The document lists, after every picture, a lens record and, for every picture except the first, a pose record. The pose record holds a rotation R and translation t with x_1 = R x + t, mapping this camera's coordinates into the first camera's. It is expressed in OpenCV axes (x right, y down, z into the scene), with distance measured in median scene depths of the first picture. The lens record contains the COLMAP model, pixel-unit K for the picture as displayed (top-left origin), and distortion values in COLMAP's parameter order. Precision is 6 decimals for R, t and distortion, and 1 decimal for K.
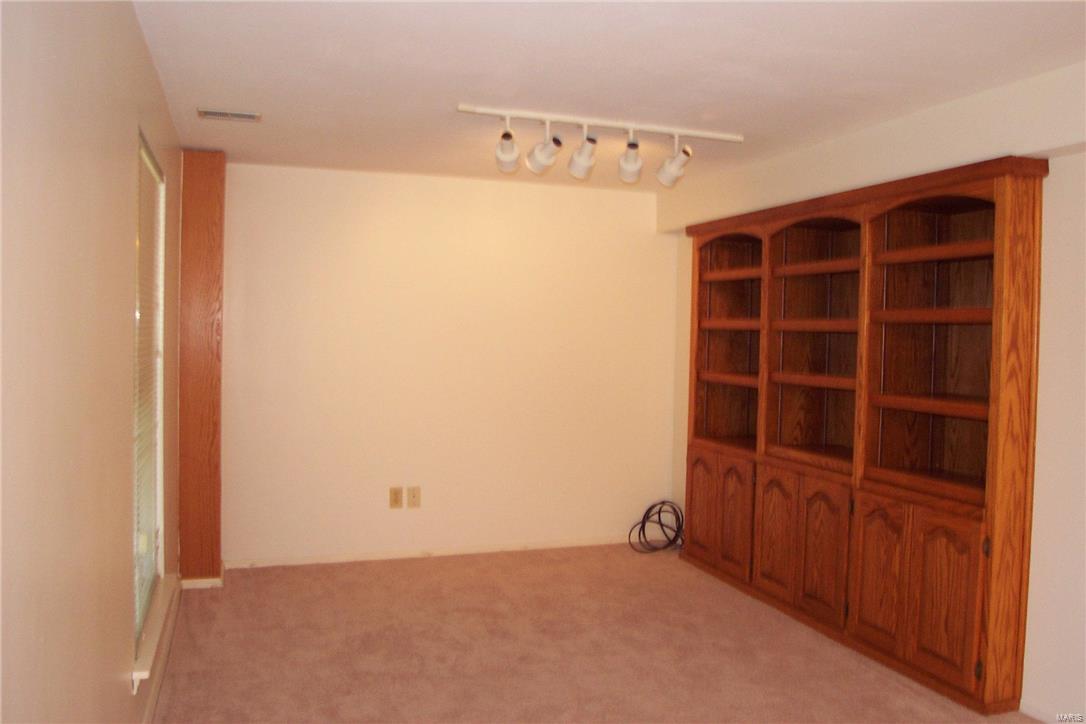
lens RADIAL K [[875.4, 0, 548.9], [0, 875.4, 353.0], [0, 0, 1]] dist [-0.120775, 0.079897]
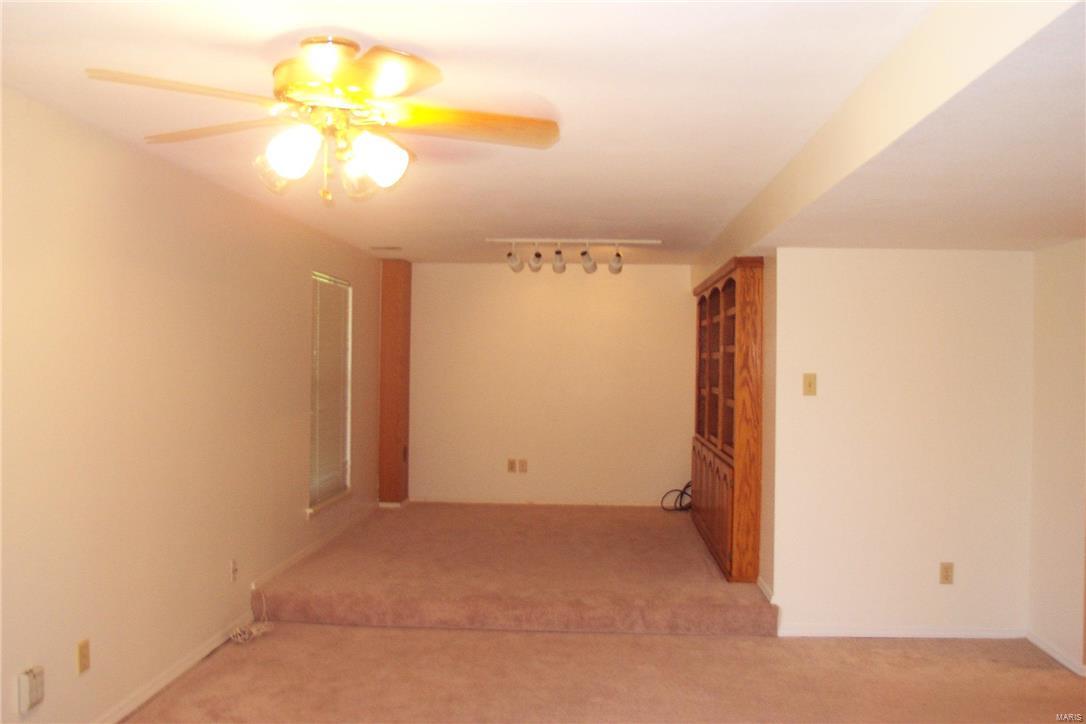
lens RADIAL K [[875.4, 0, 548.9], [0, 875.4, 353.0], [0, 0, 1]] dist [-0.120775, 0.079897]
pose [[0.920253, -0.011138, -0.391166, 0.858143], [-0.004525, 0.999225, -0.039097, 0.034925], [0.391298, 0.037749, 0.919490, -0.760964]]
